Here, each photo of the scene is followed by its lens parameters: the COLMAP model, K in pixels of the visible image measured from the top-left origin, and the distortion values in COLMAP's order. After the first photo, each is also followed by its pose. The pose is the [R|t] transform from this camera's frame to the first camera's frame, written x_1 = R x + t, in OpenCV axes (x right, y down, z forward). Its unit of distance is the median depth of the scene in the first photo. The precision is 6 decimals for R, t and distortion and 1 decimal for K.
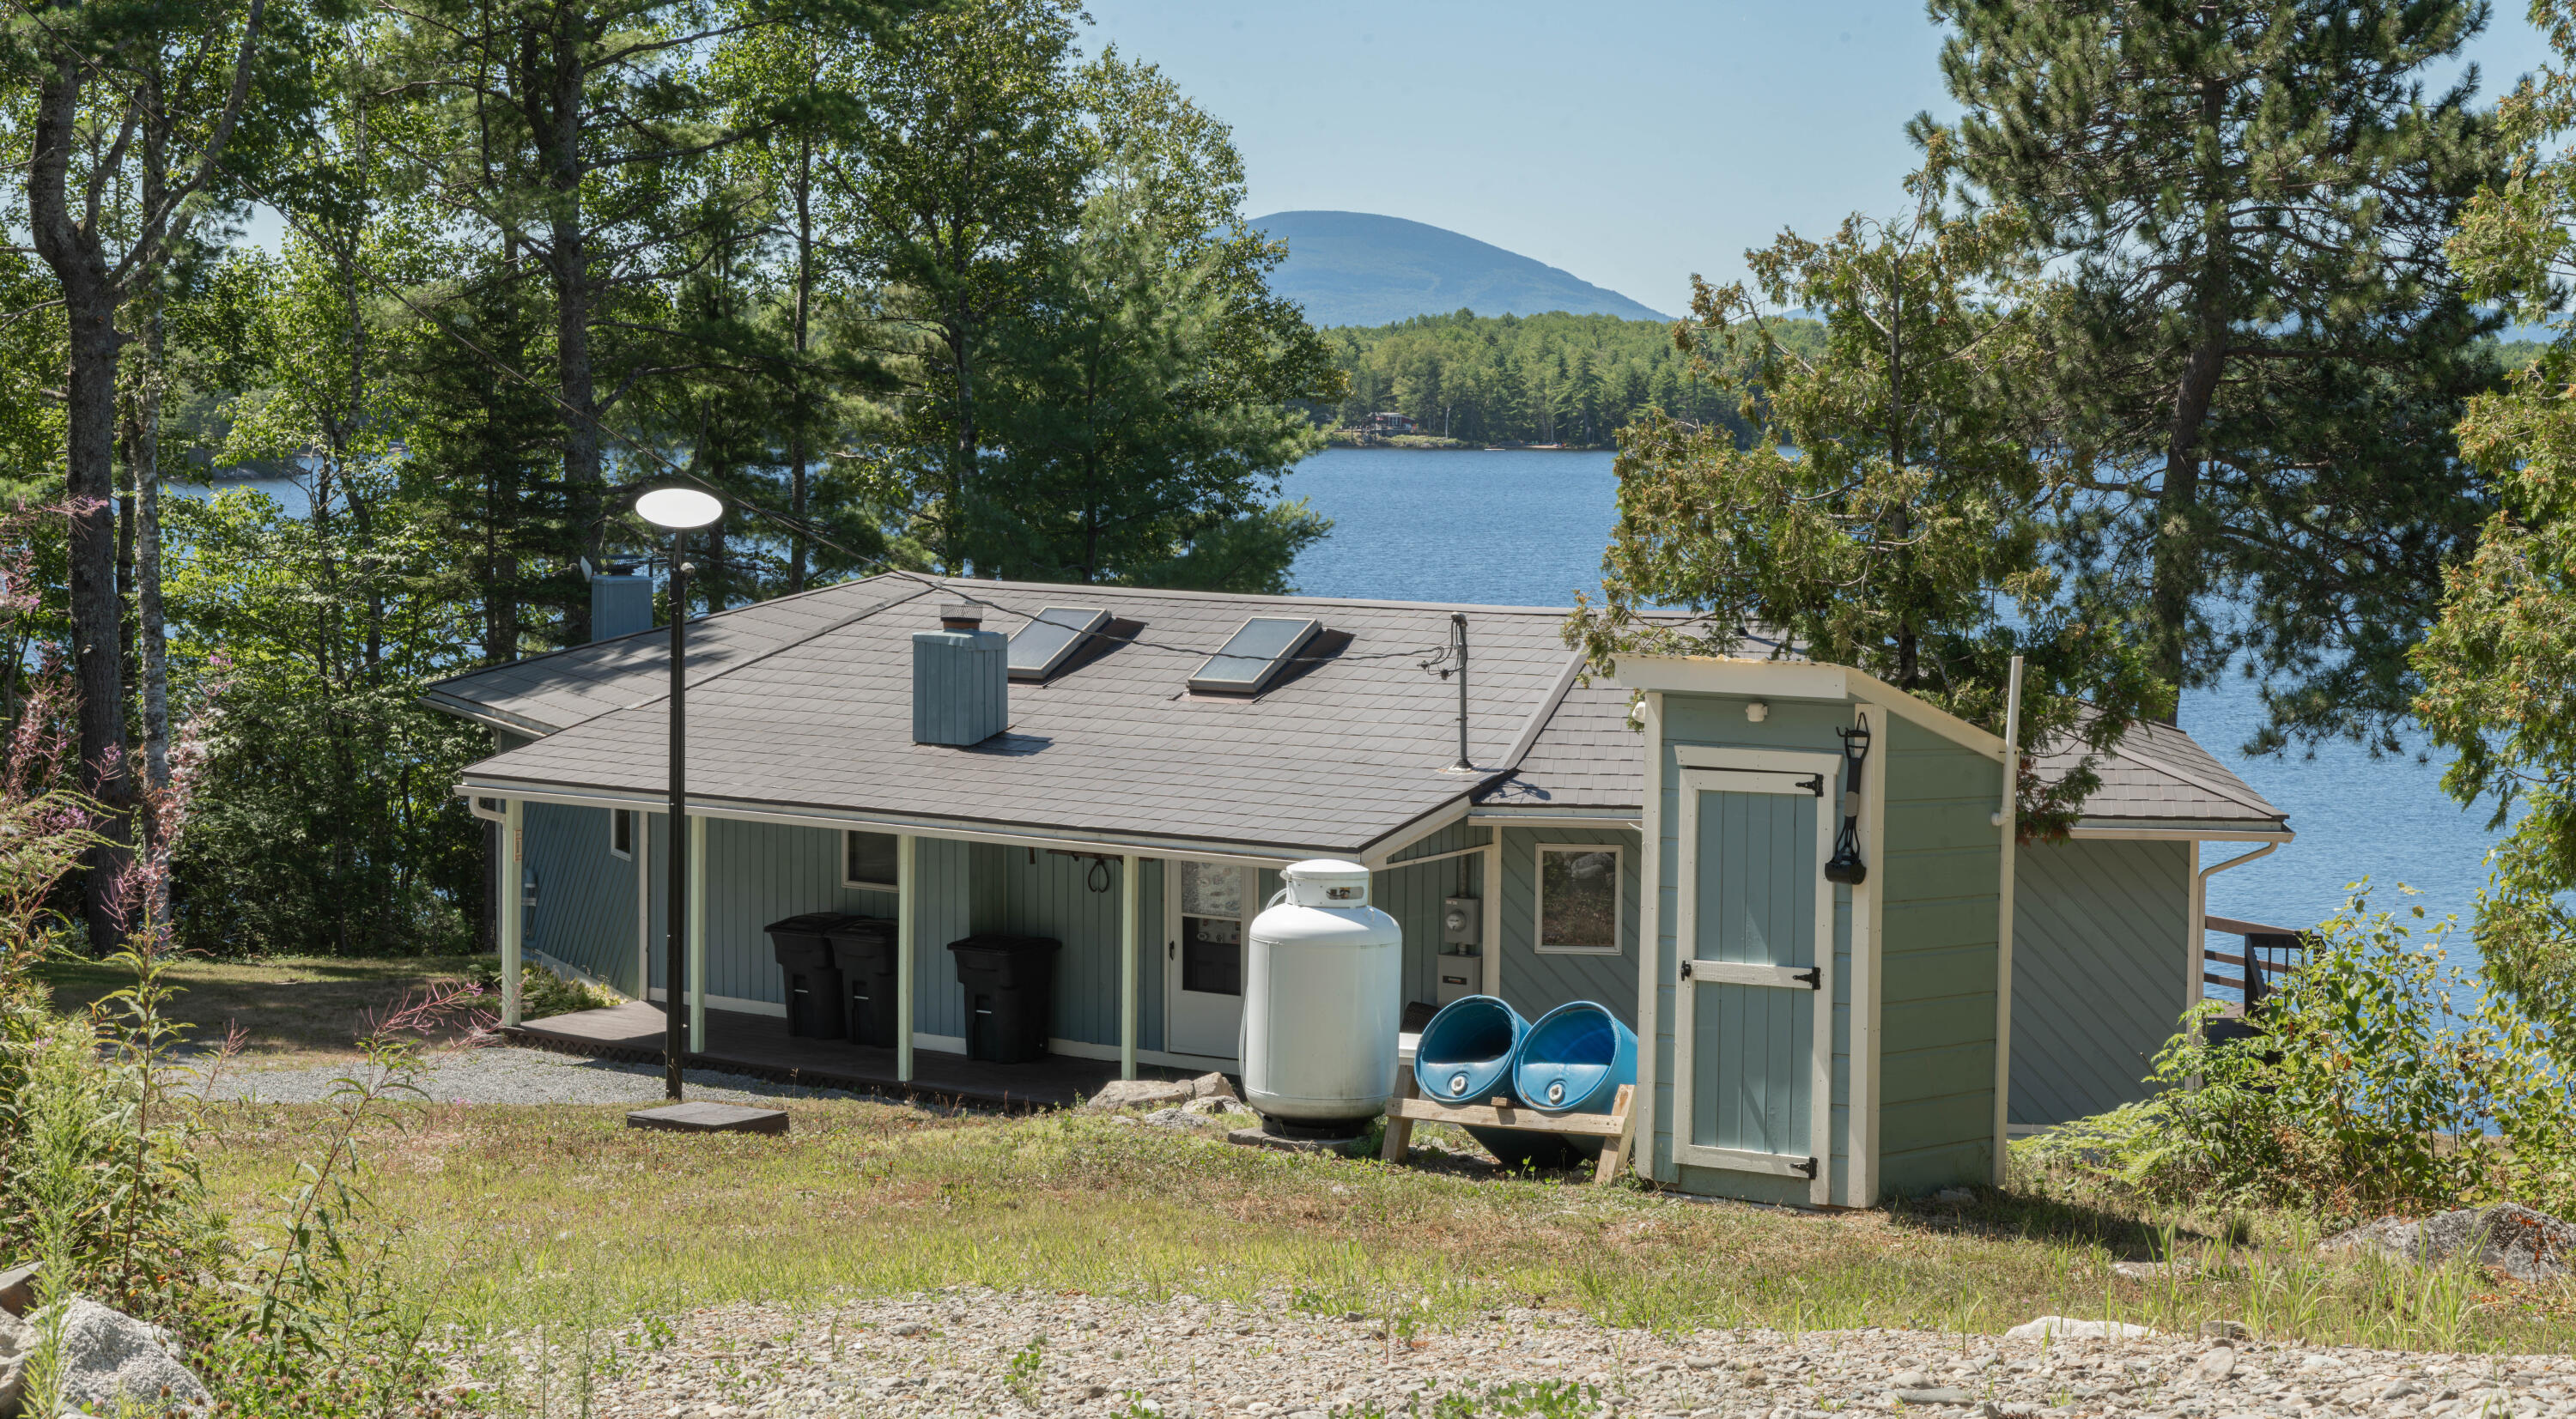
lens RADIAL K [[7292.4, 0, 1288.0], [0, 7292.4, 709.5], [0, 0, 1]] dist [0.107627, -0.296391]
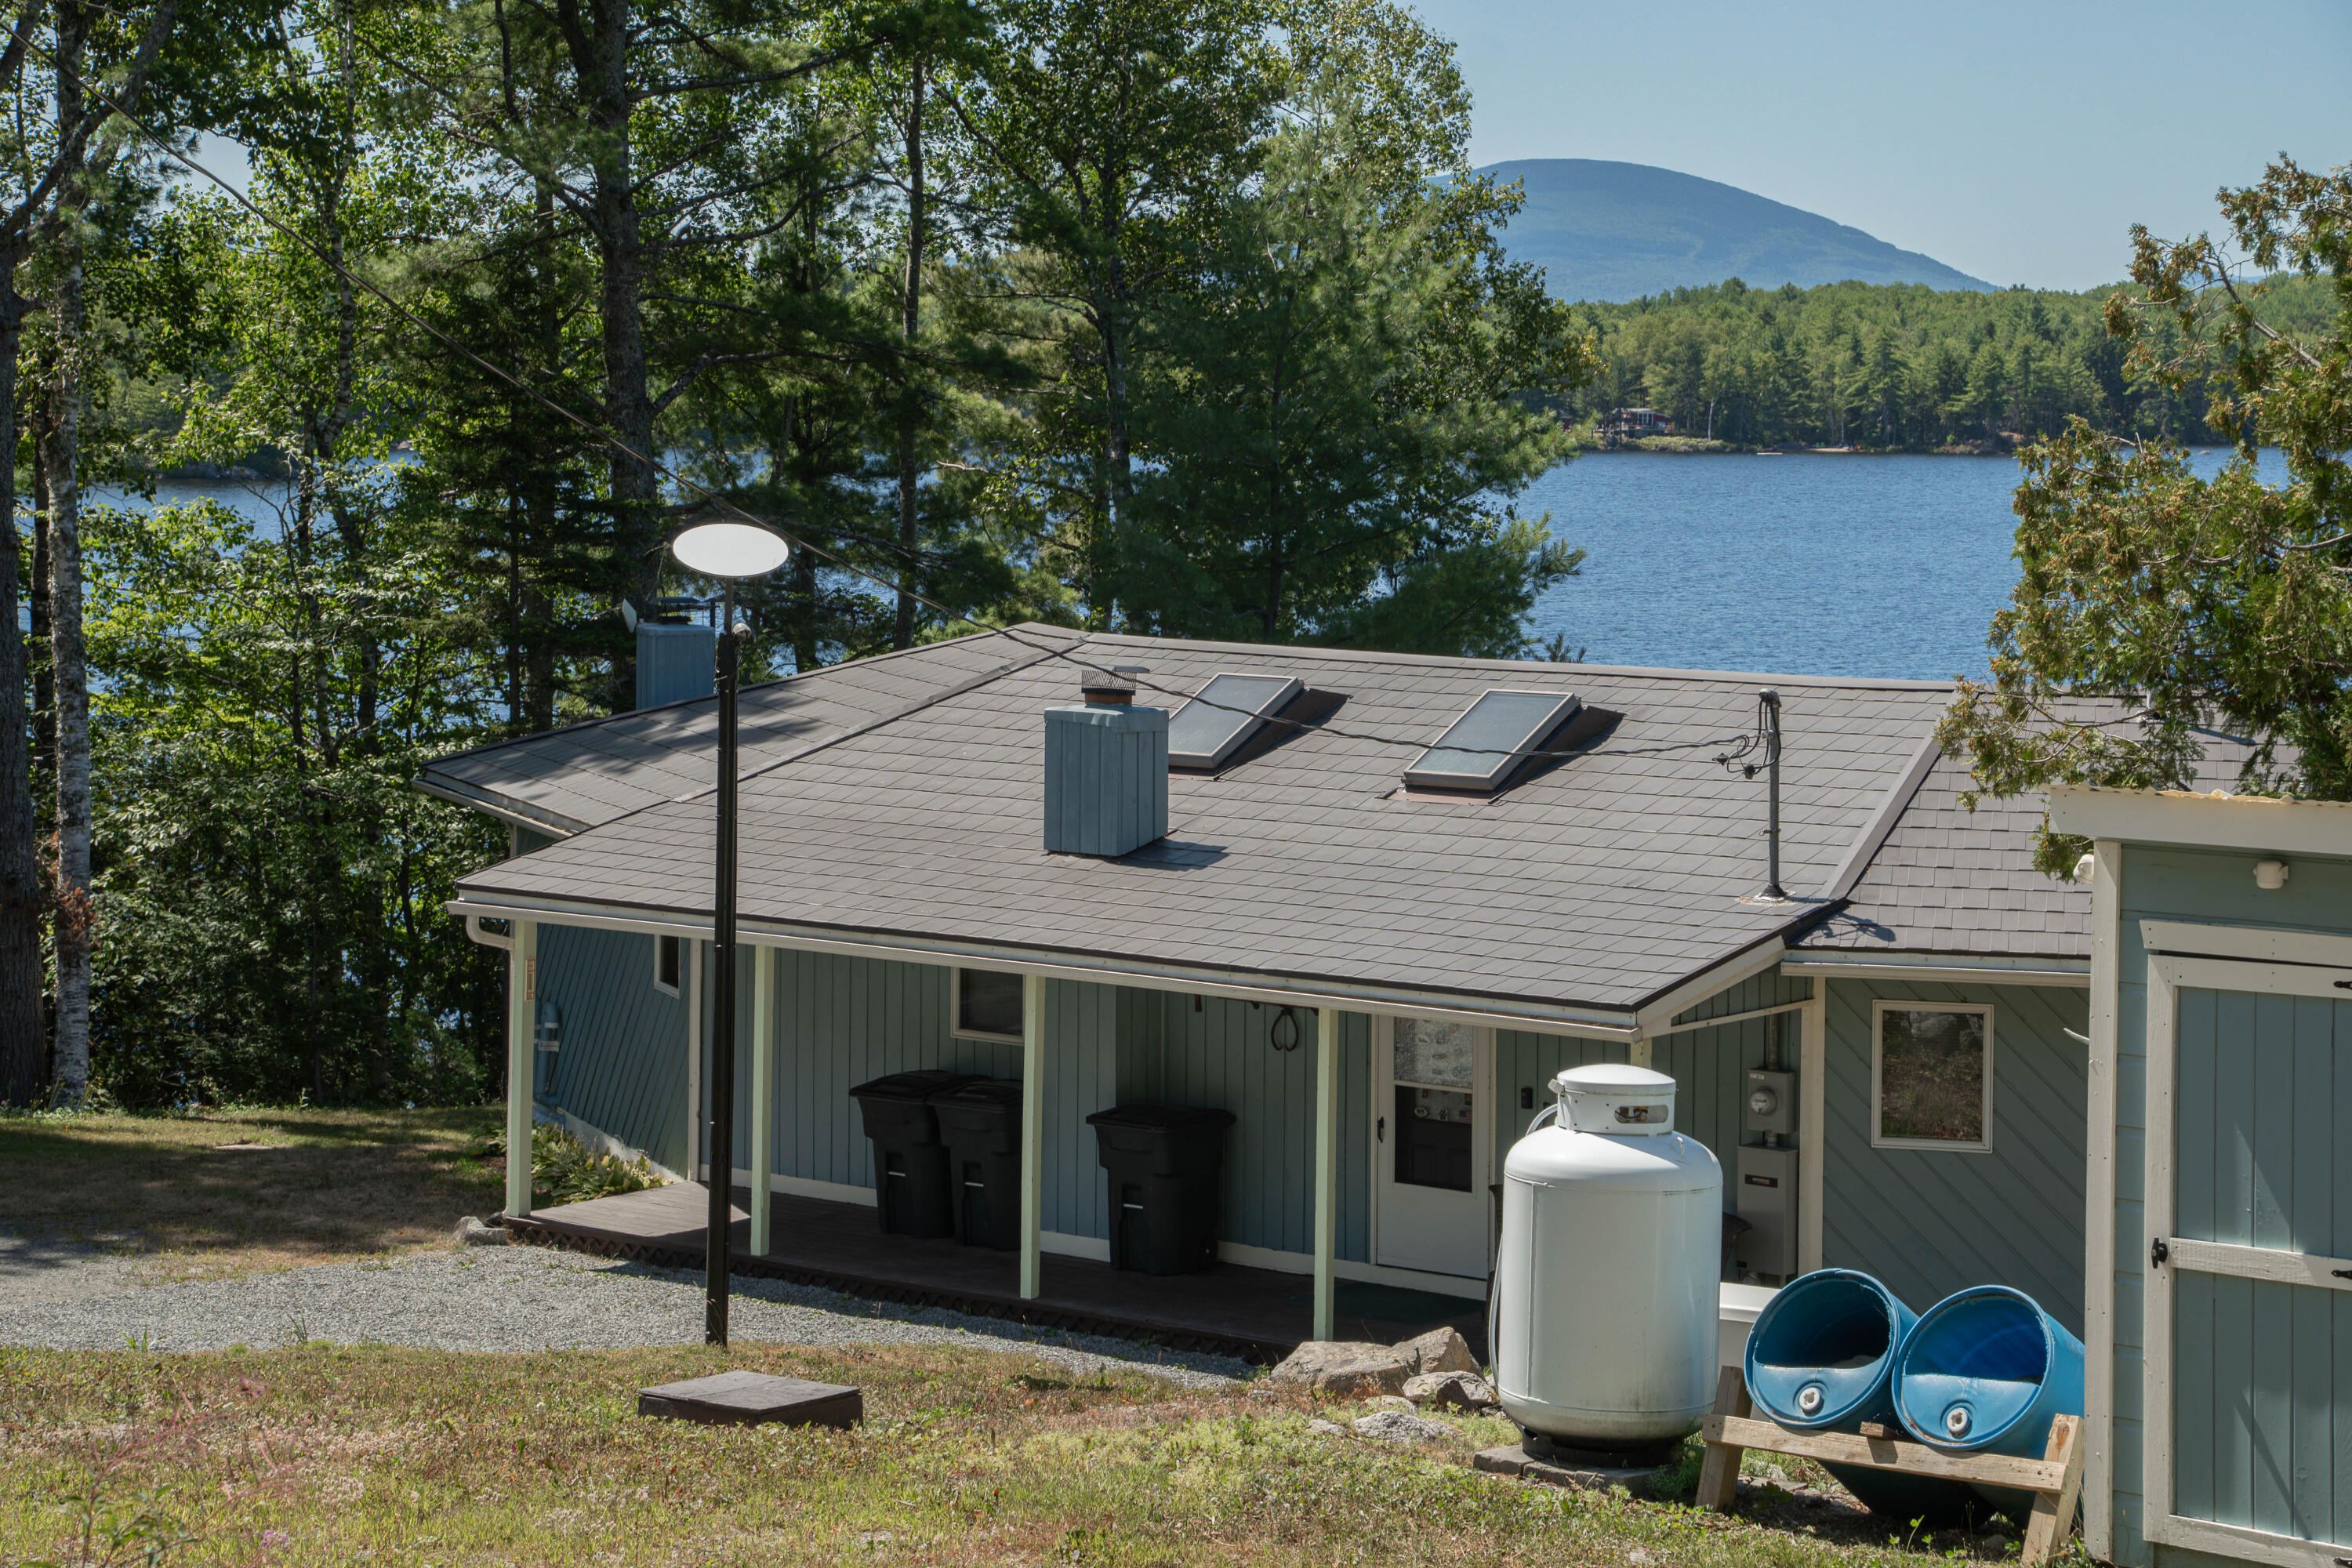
lens RADIAL K [[5362.2, 0, 1176.0], [0, 5362.2, 784.0], [0, 0, 1]] dist [0.605660, 0.412487]
pose [[0.999215, 0.005833, -0.039184, -0.015347], [-0.004290, 0.999216, 0.039364, -0.024703], [0.039382, -0.039165, 0.998456, 0.435574]]
